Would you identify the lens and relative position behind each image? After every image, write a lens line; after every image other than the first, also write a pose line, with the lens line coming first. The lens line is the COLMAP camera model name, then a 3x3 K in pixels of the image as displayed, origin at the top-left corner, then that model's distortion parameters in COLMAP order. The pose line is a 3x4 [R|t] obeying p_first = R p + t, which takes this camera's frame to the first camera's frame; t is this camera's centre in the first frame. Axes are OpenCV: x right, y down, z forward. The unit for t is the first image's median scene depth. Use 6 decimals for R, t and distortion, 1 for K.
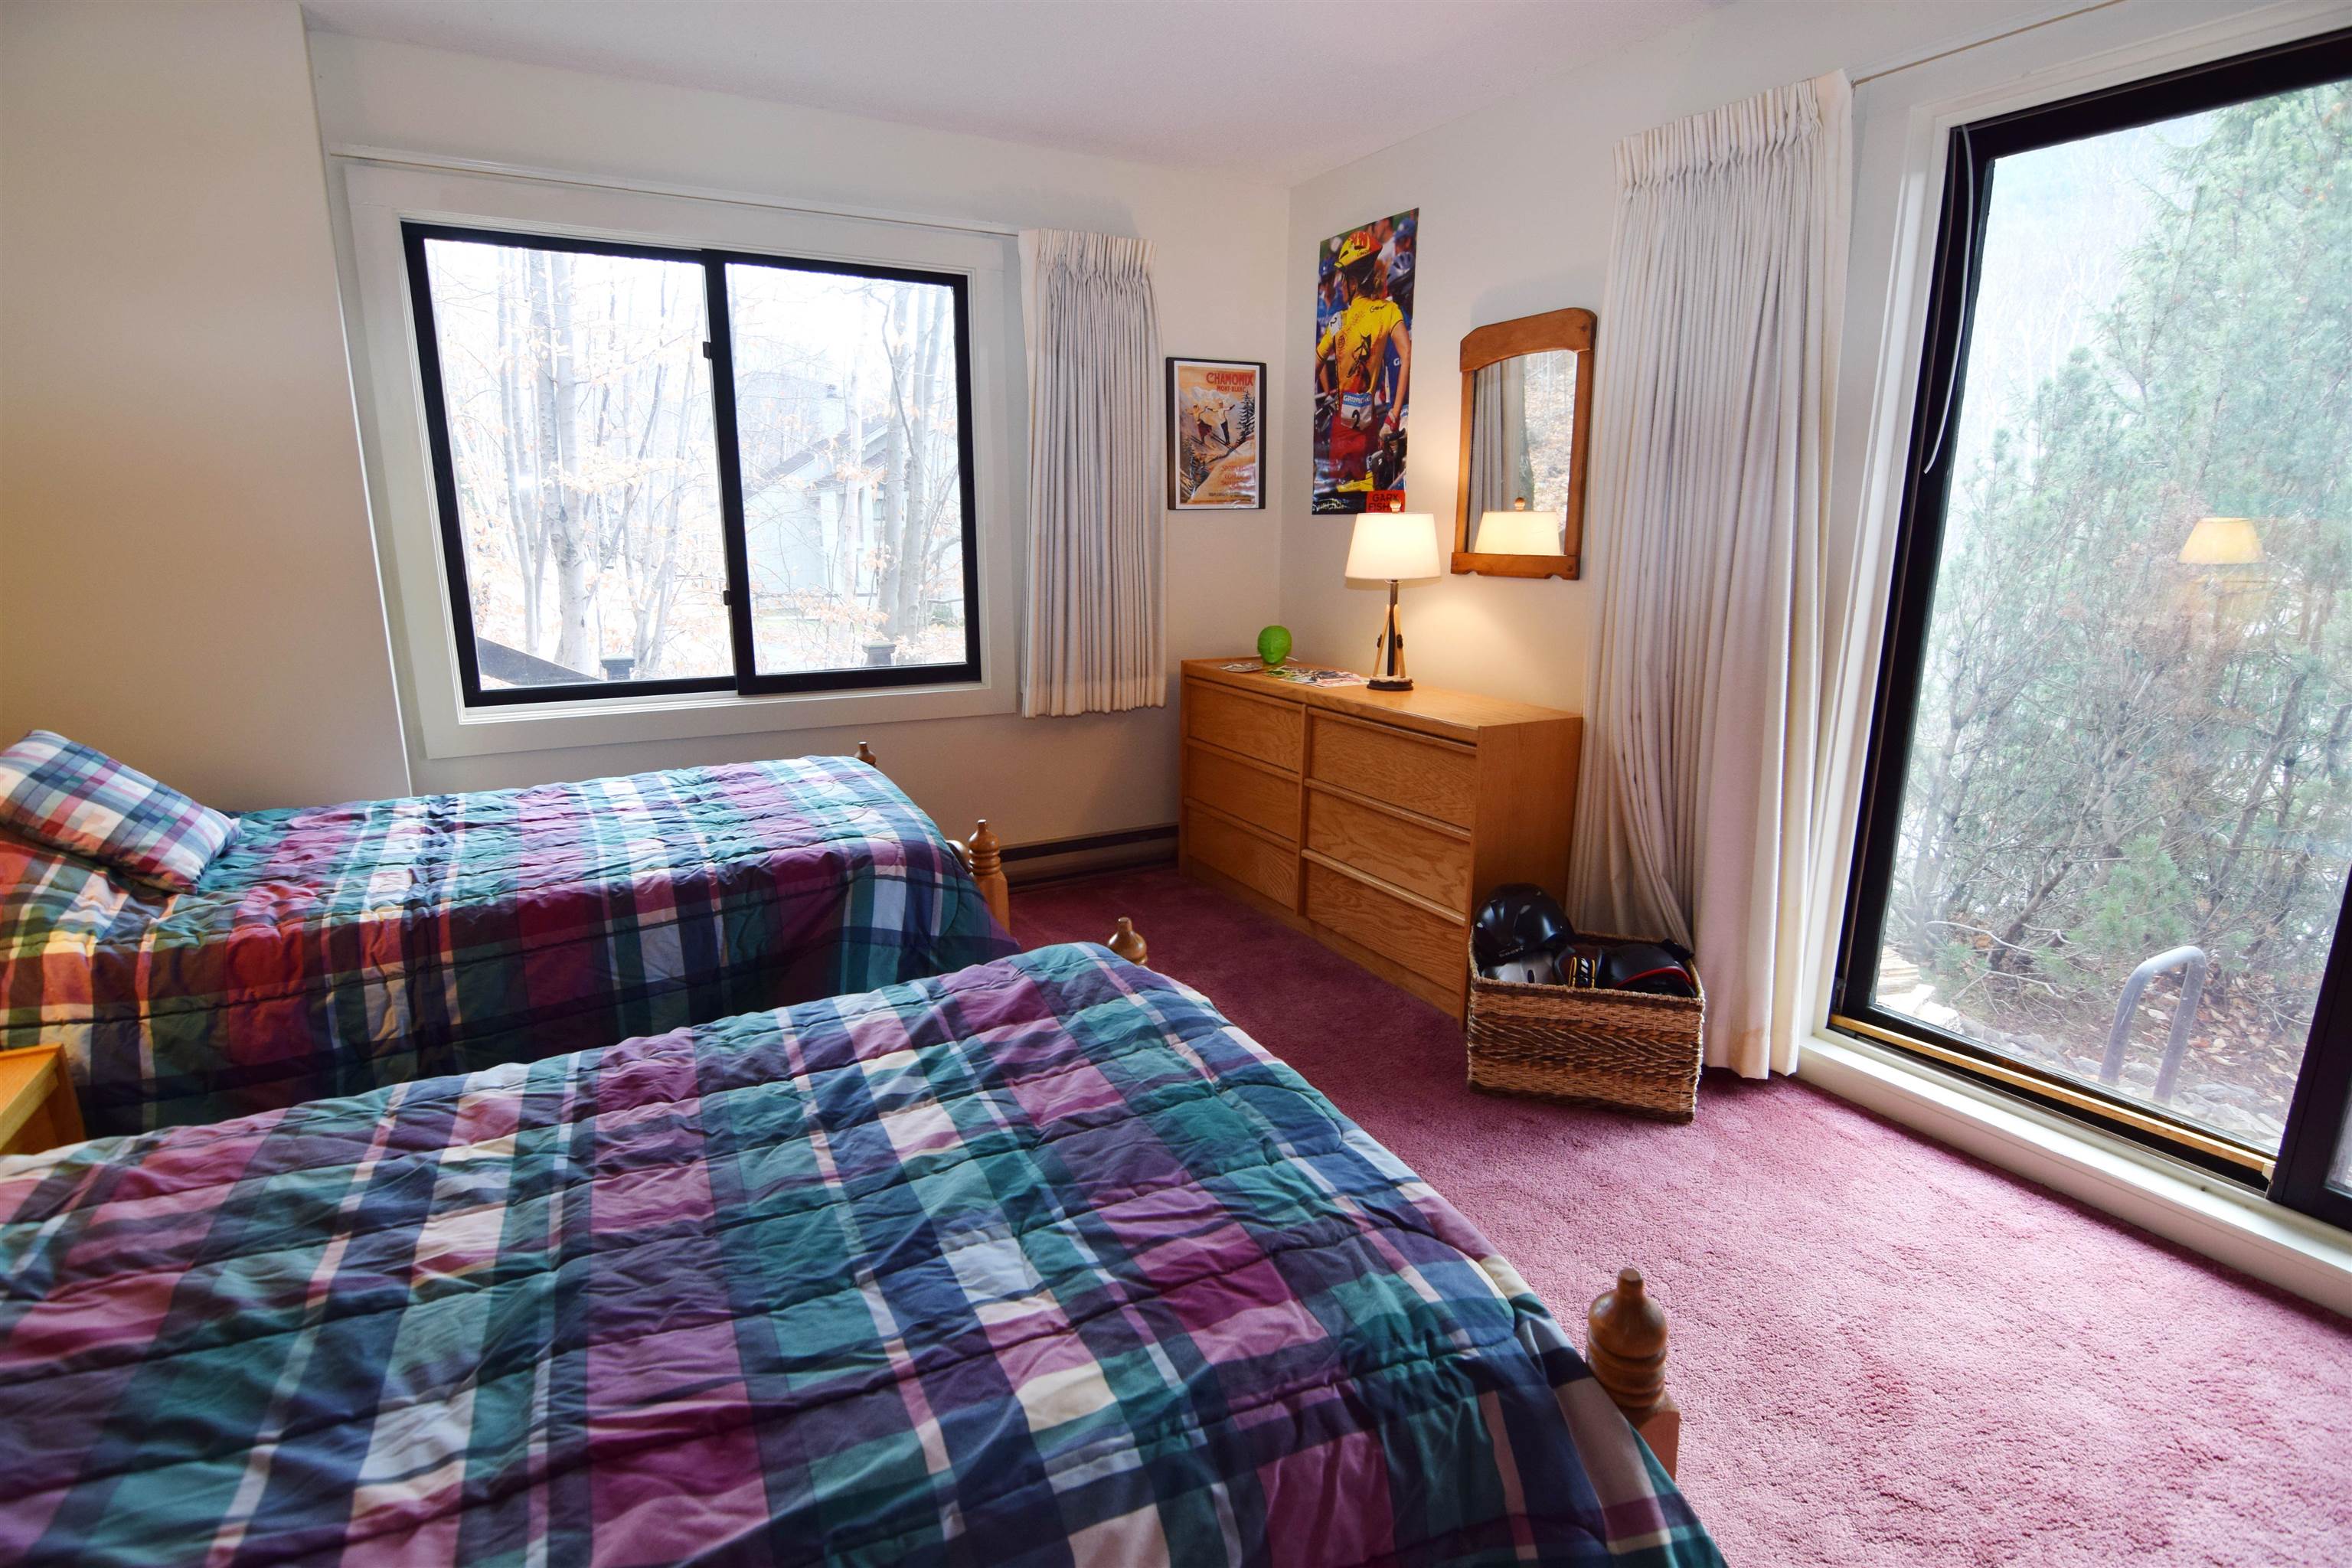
lens RADIAL K [[1136.3, 0, 1169.3], [0, 1136.3, 779.8], [0, 0, 1]] dist [-0.009538, -0.009229]
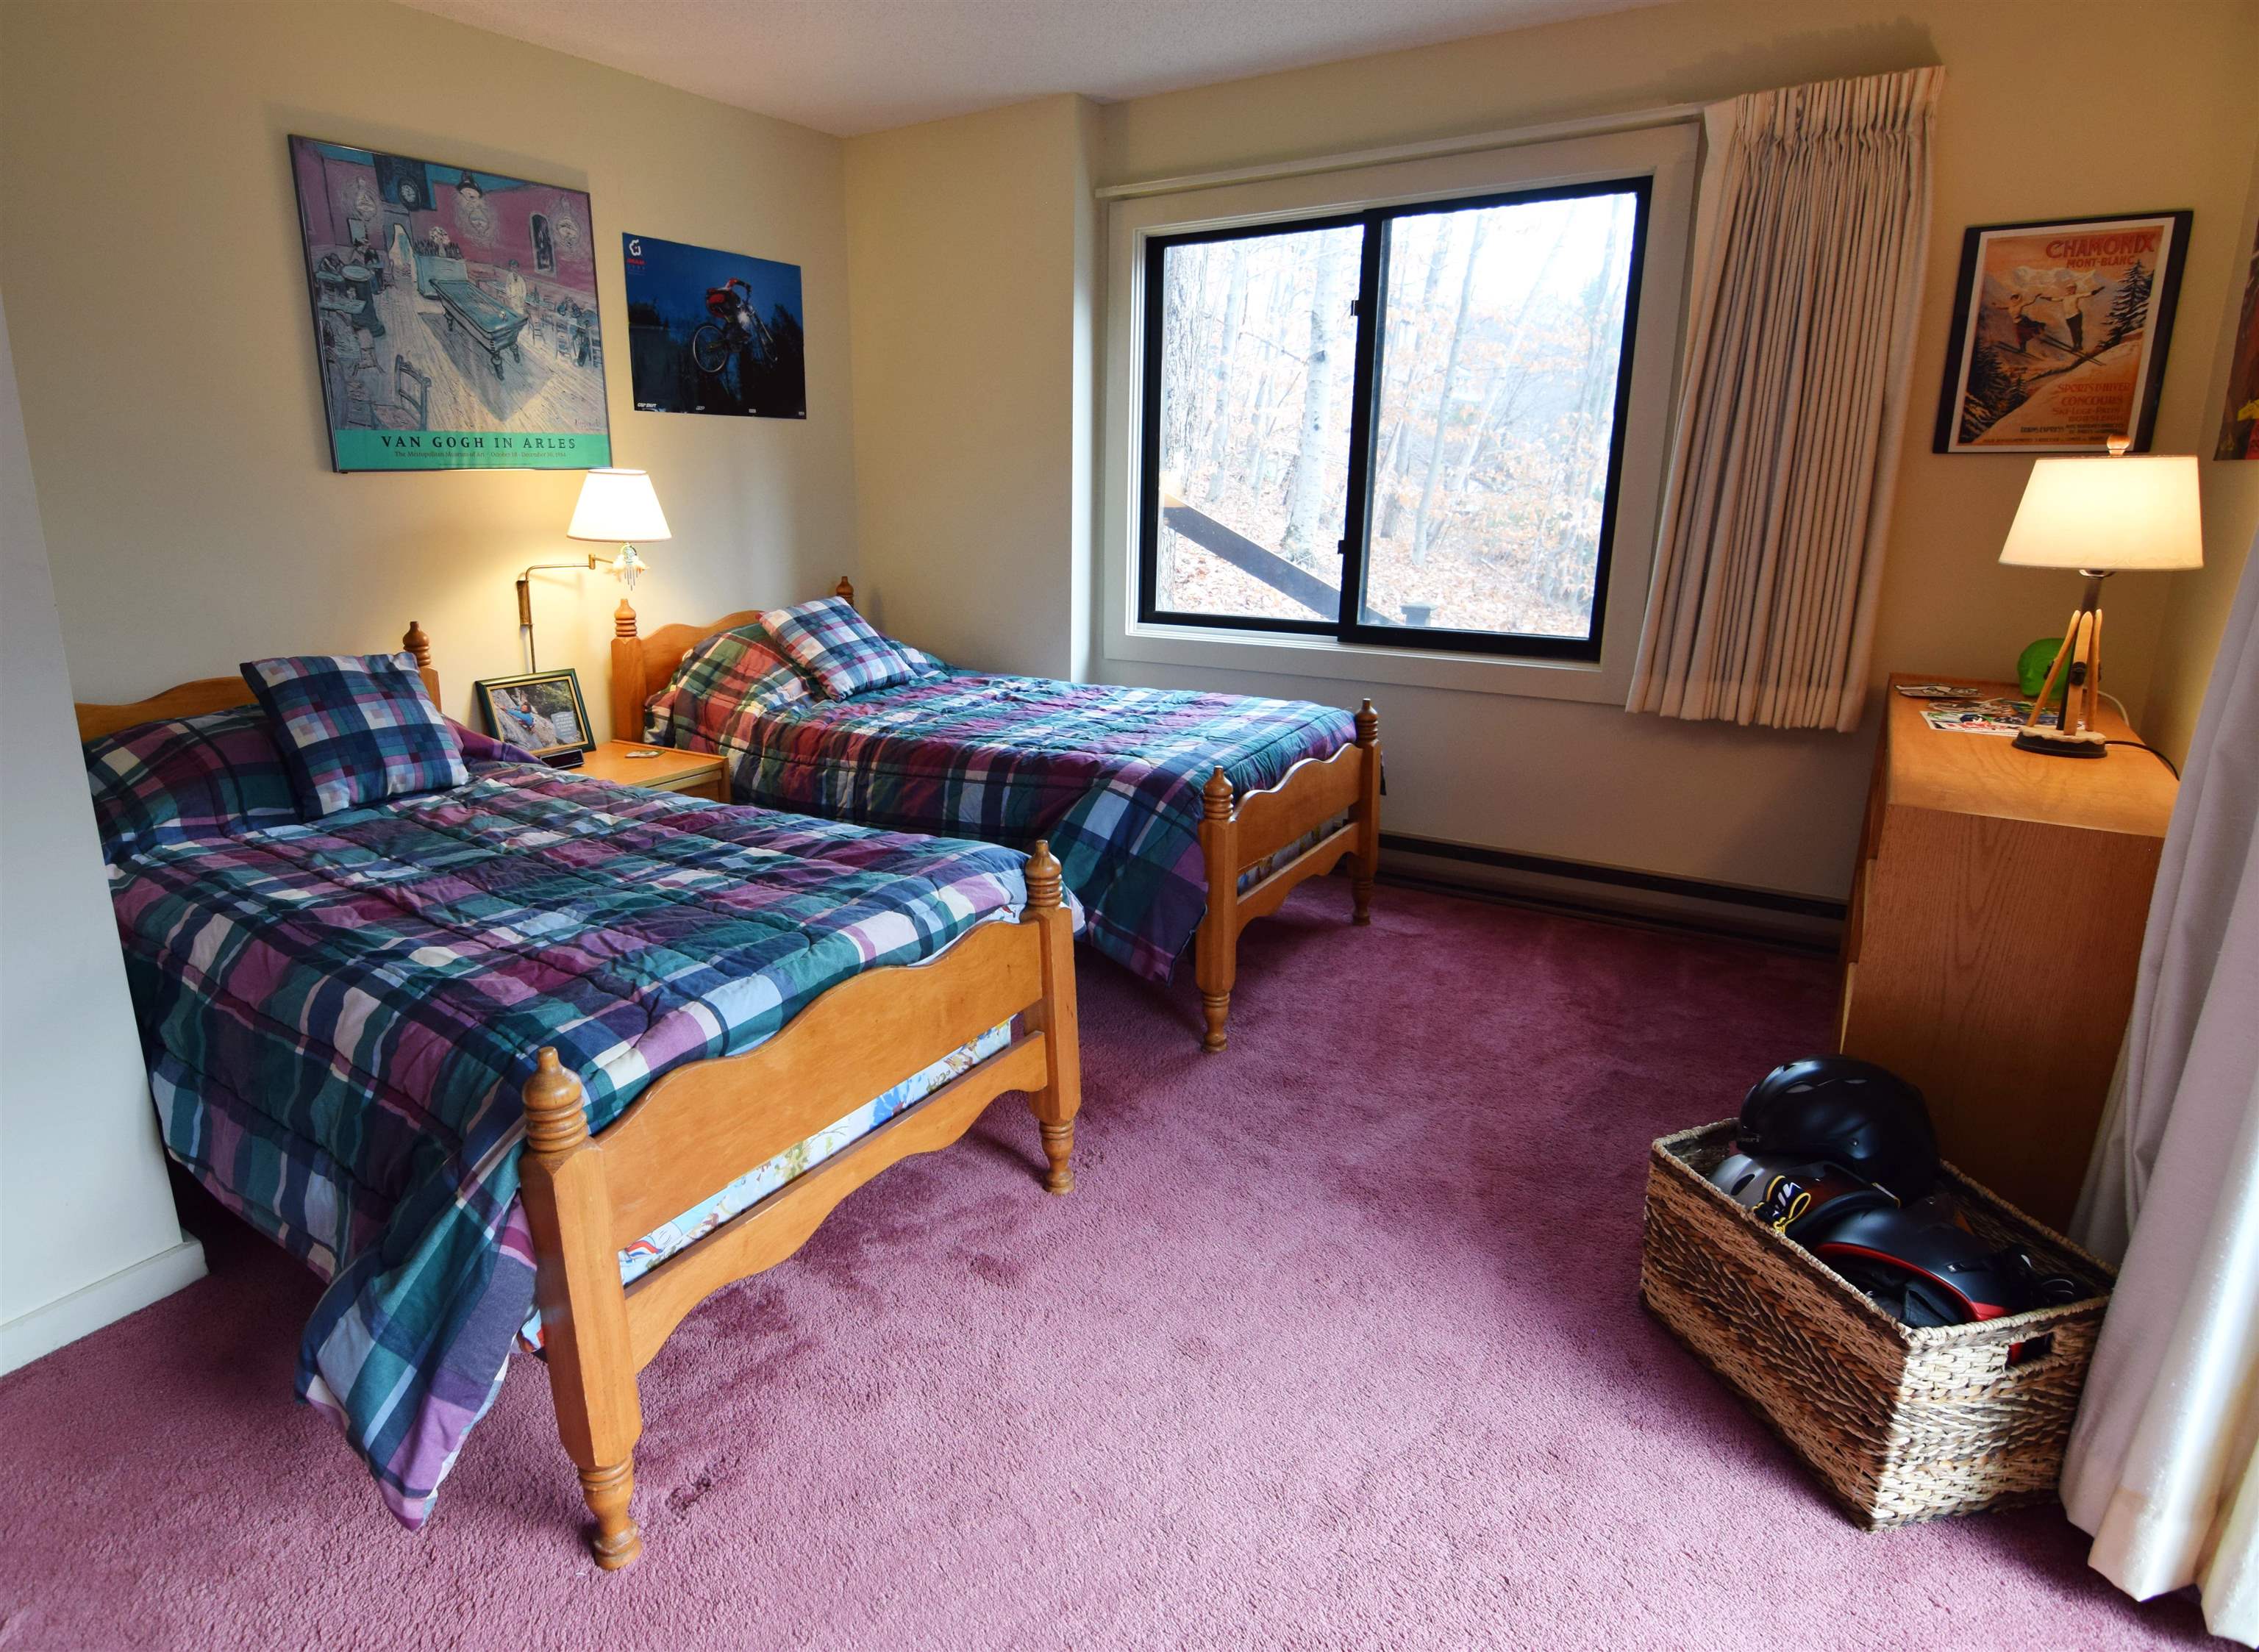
lens RADIAL K [[1249.8, 0, 1010.8], [0, 1249.8, 784.6], [0, 0, 1]] dist [0.003616, -0.017814]
pose [[0.455289, 0.210306, -0.865149, 0.836422], [-0.191024, 0.972148, 0.135789, -0.075144], [0.869610, 0.103441, 0.482781, 0.330889]]
